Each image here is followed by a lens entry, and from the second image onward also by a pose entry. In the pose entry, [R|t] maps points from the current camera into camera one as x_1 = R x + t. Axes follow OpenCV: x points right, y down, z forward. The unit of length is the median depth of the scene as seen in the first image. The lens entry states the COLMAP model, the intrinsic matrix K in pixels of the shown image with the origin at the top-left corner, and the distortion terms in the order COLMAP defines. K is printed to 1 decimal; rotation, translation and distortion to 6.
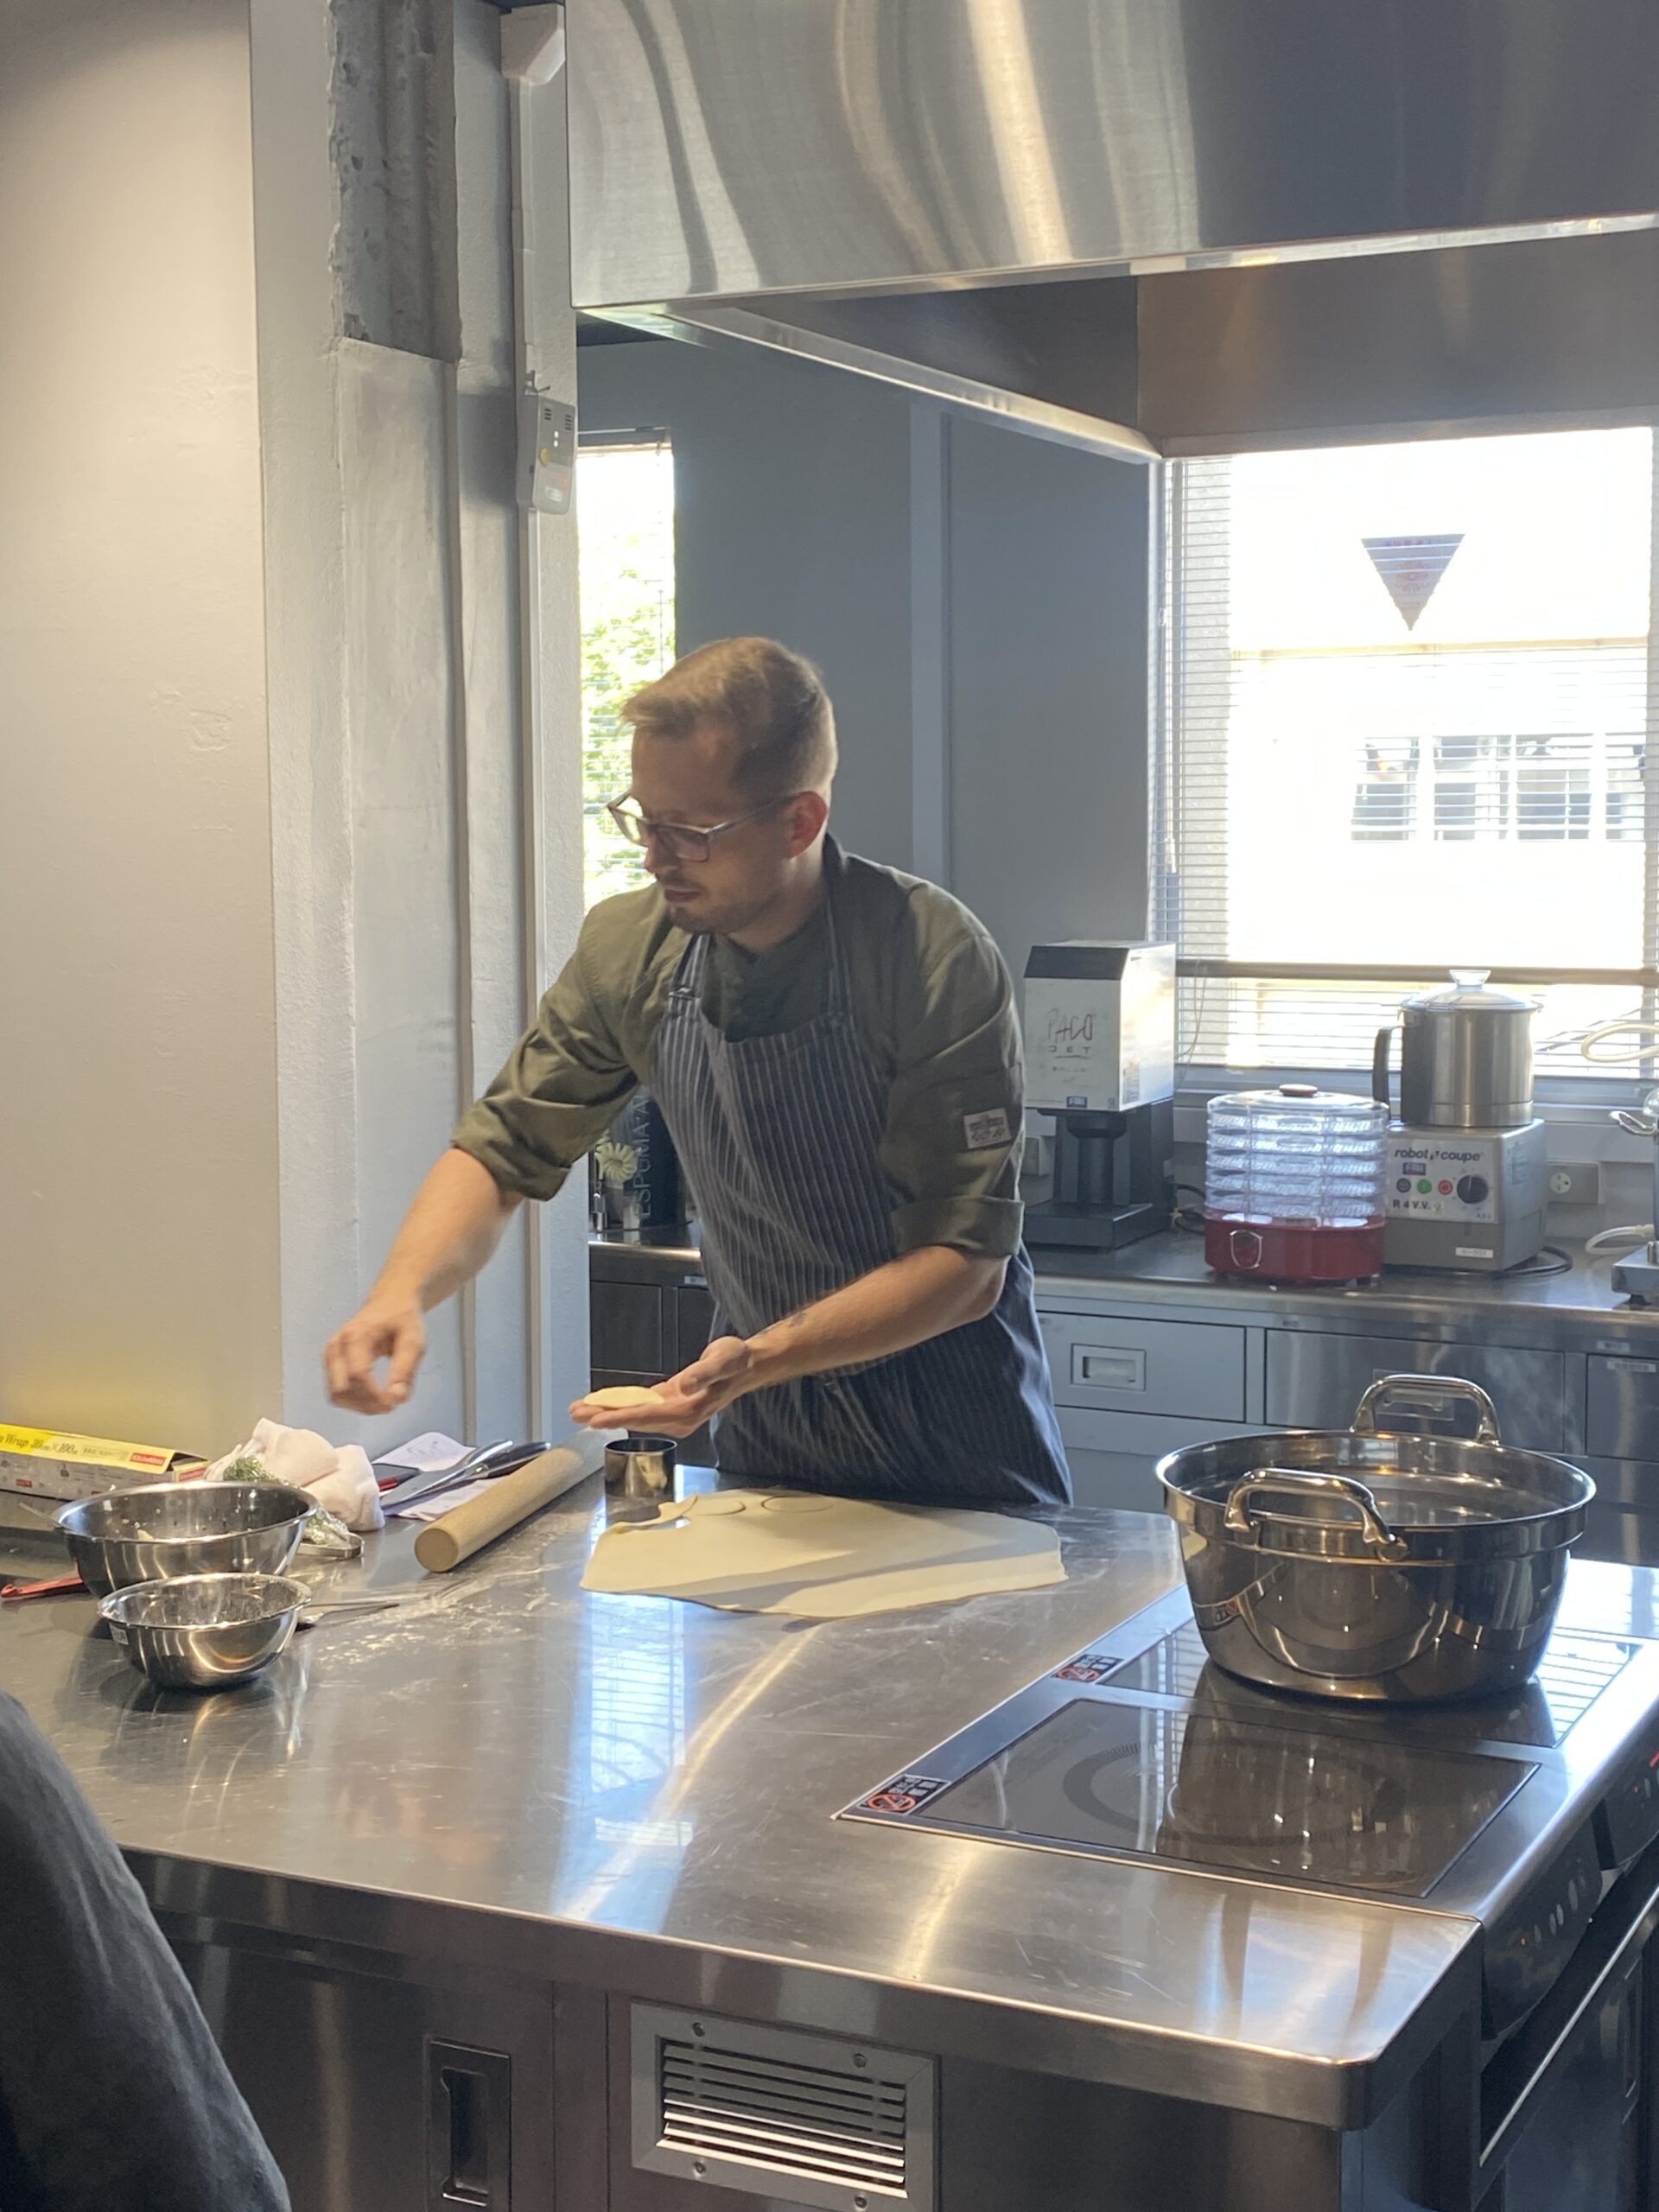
lens RADIAL K [[3153.5, 0, 823.6], [0, 3153.5, 1108.8], [0, 0, 1]] dist [0.190433, 0.000000]
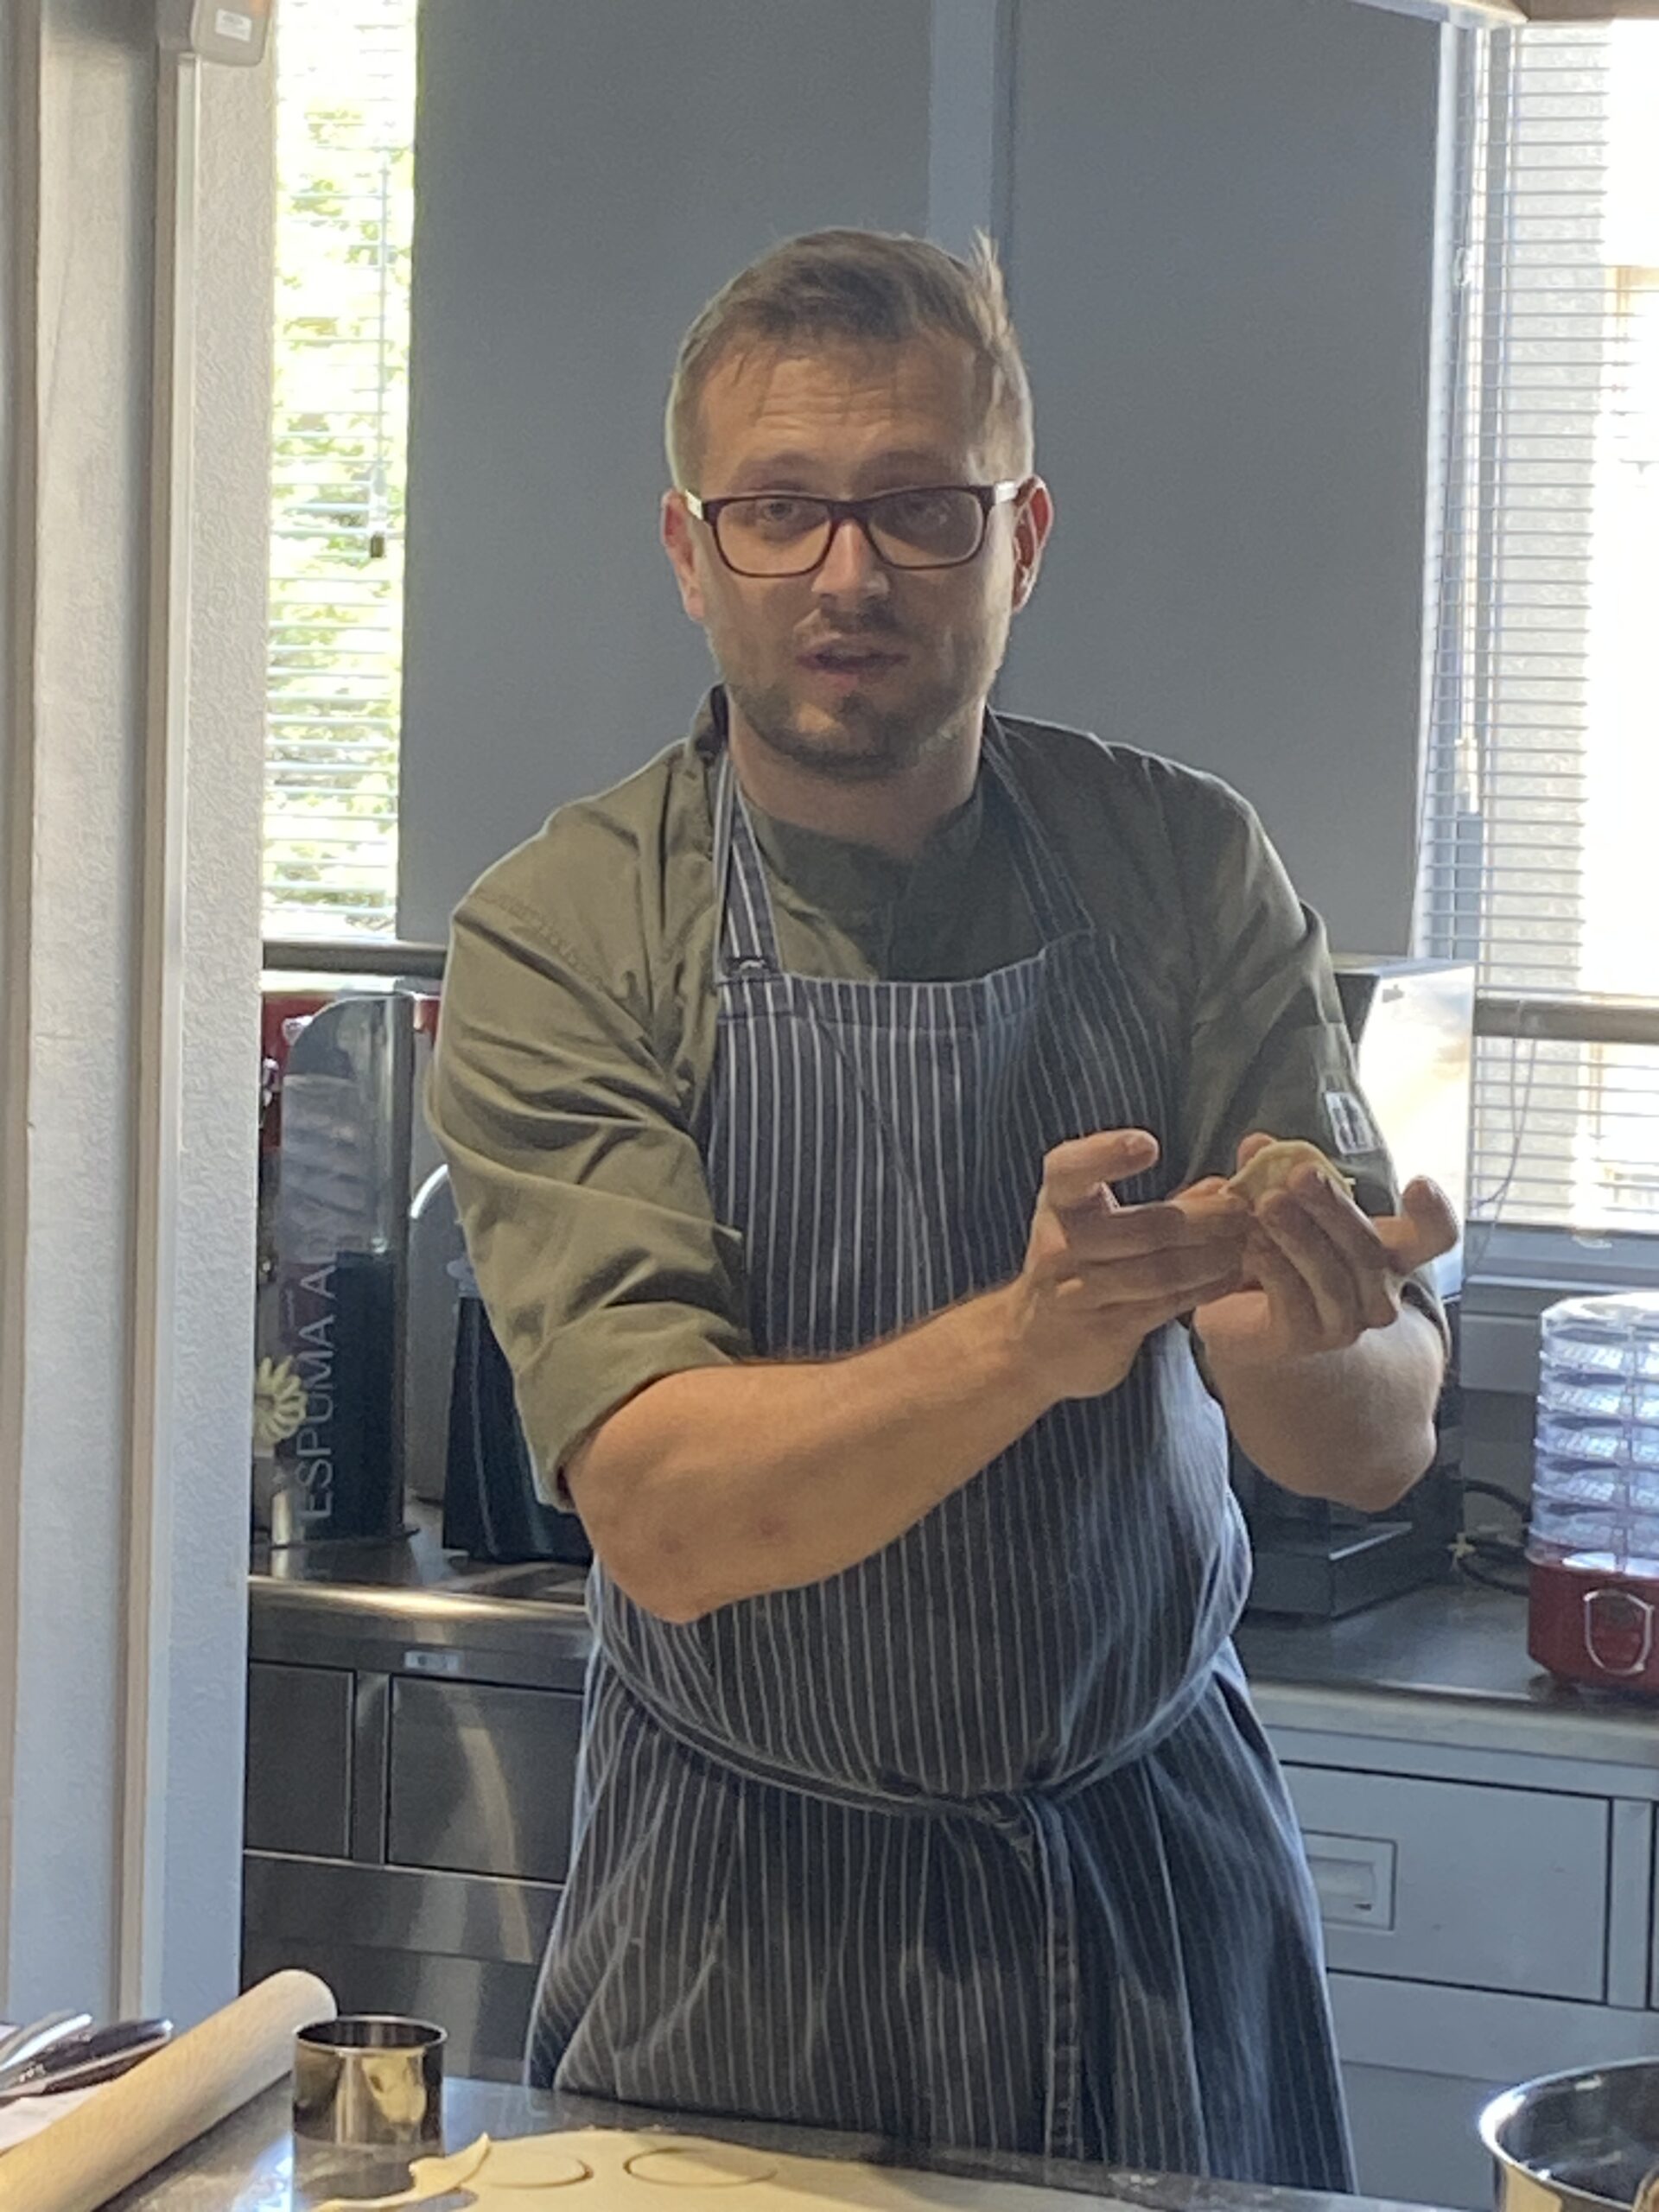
lens RADIAL K [[7121.1, 0, 830.3], [0, 7121.1, 1104.9], [0, 0, 1]] dist [0.168263, 0.000000]
pose [[0.999025, 0.029786, 0.032576, -0.018402], [-0.029220, 0.999416, -0.017740, -0.010665], [-0.033085, 0.016771, 0.999312, -0.052506]]
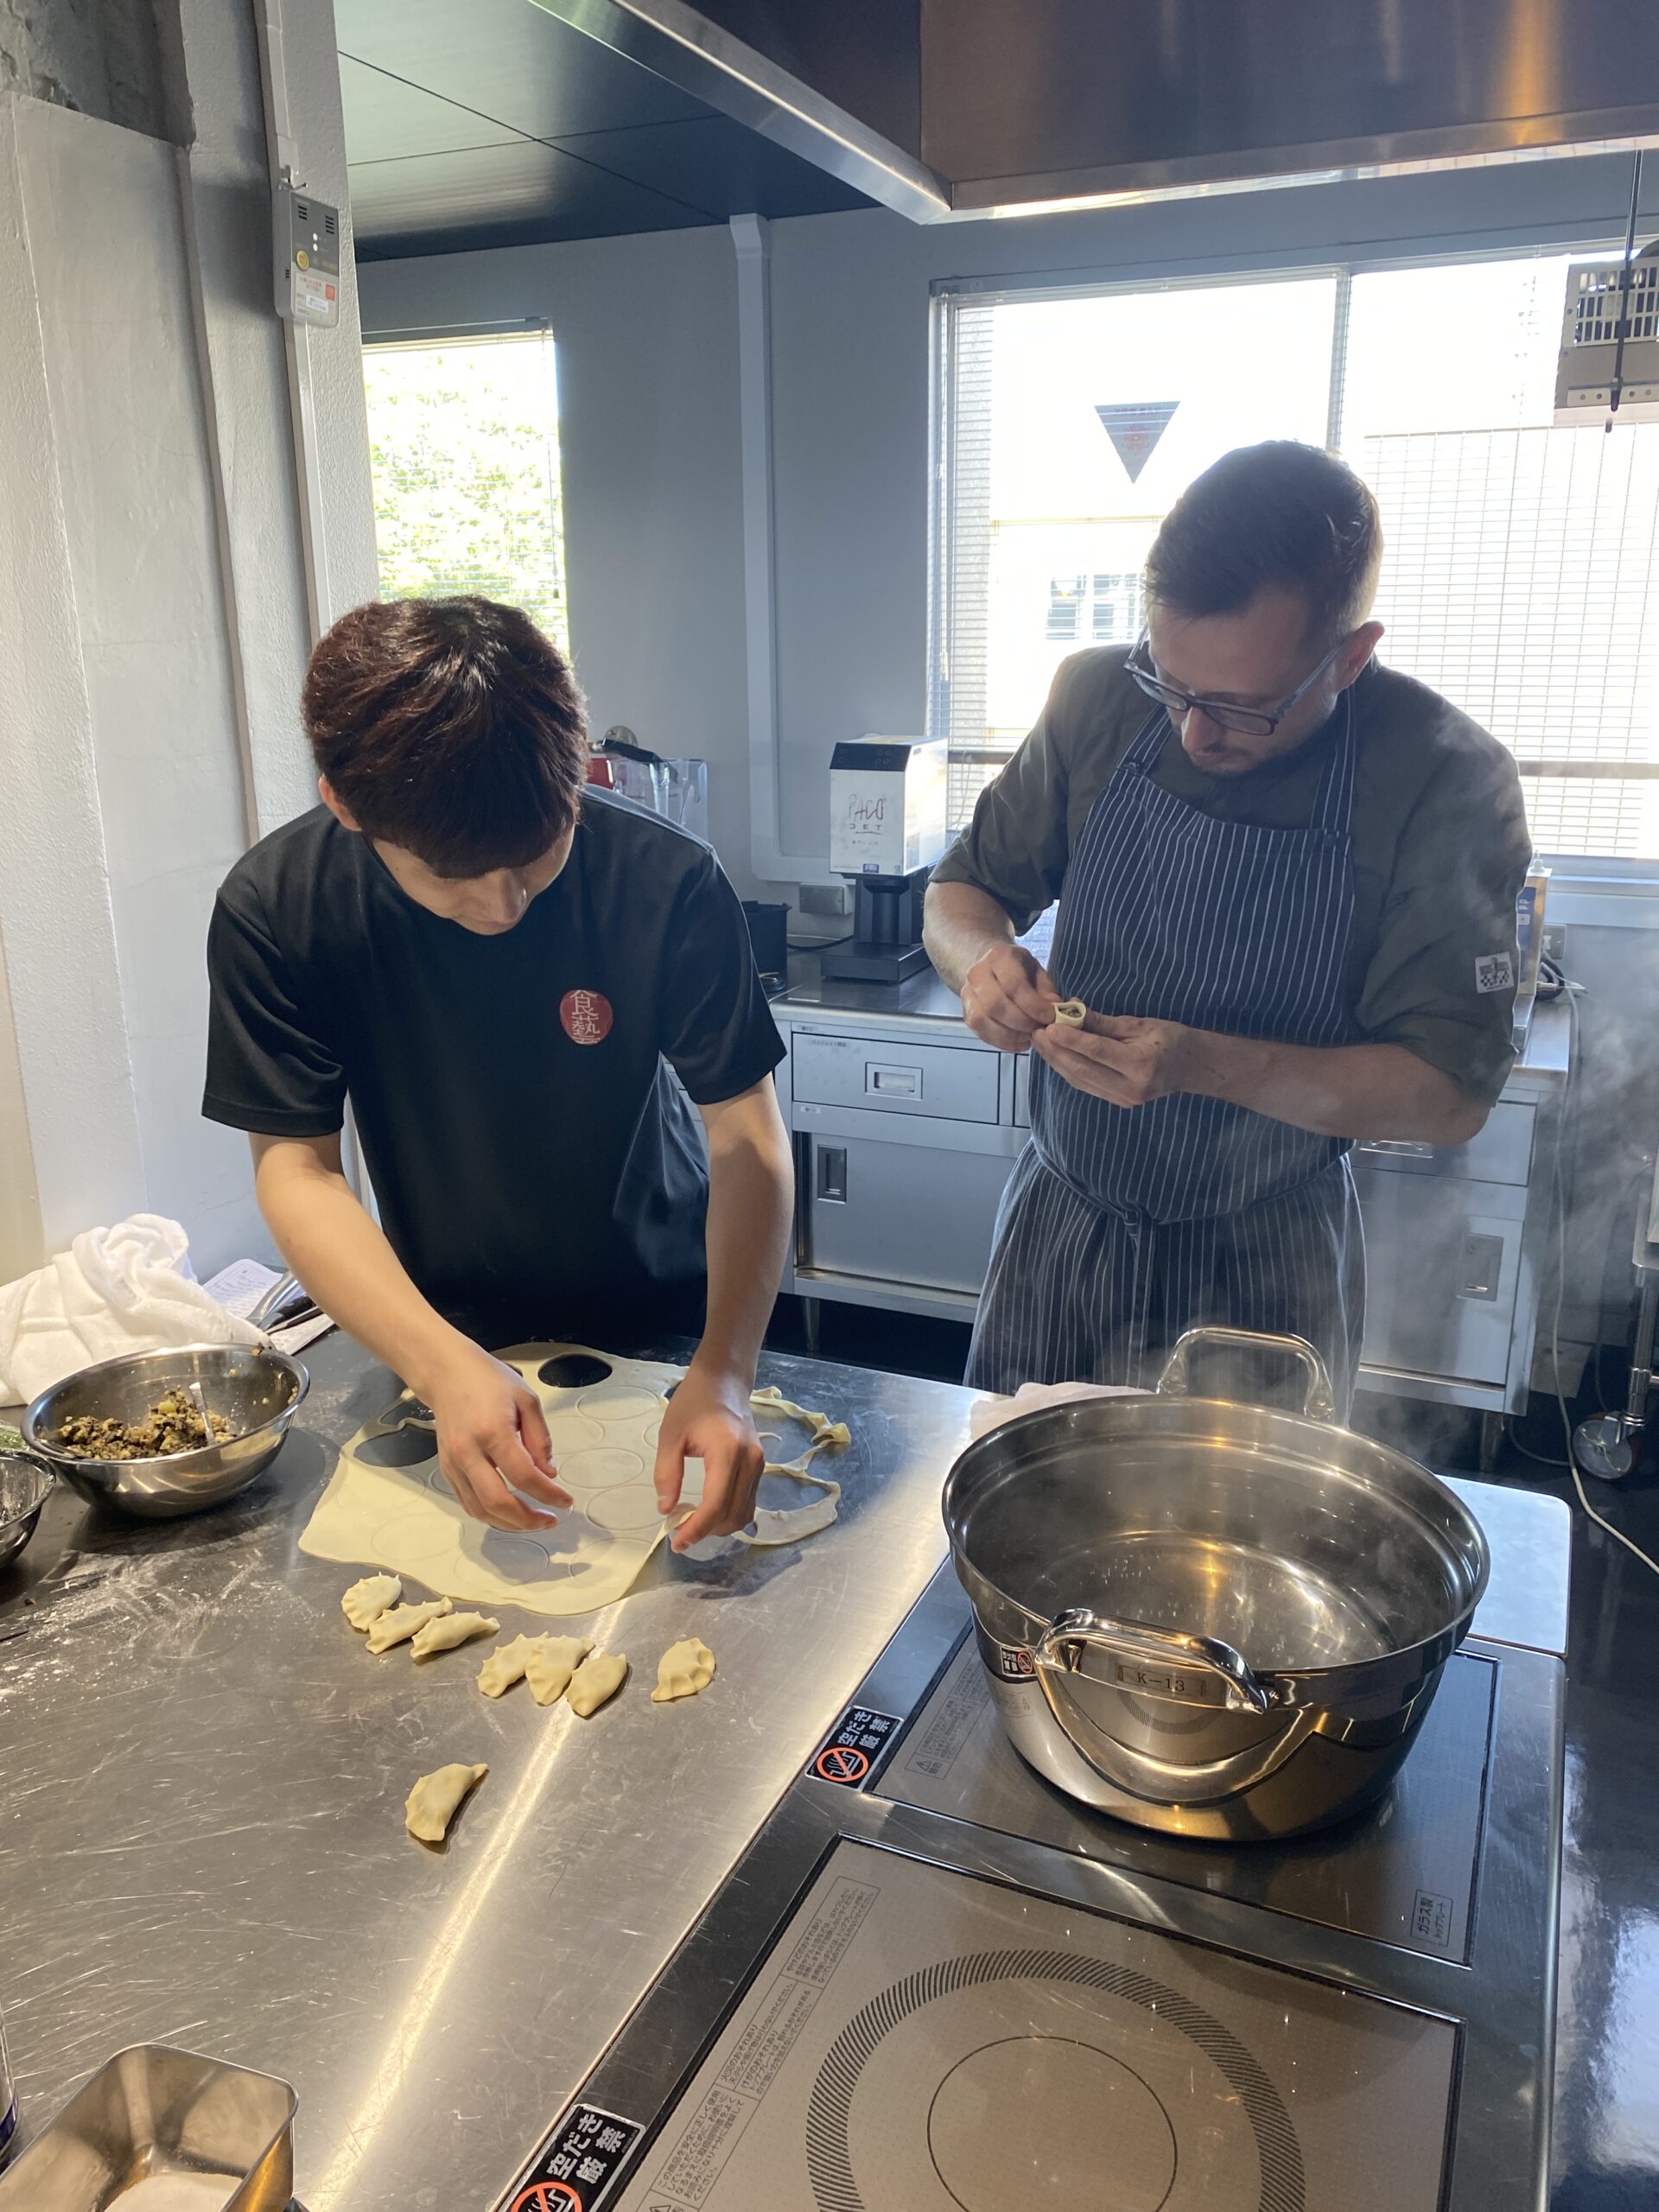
lens RADIAL K [[1691.3, 0, 816.8], [0, 1691.3, 1109.5], [0, 0, 1]] dist [0.030641, -0.017013]
pose [[0.999147, -0.014093, 0.038820, 0.030797], [0.006589, 0.982332, 0.187033, -0.034849], [-0.040770, -0.186617, 0.981586, 0.314965]]
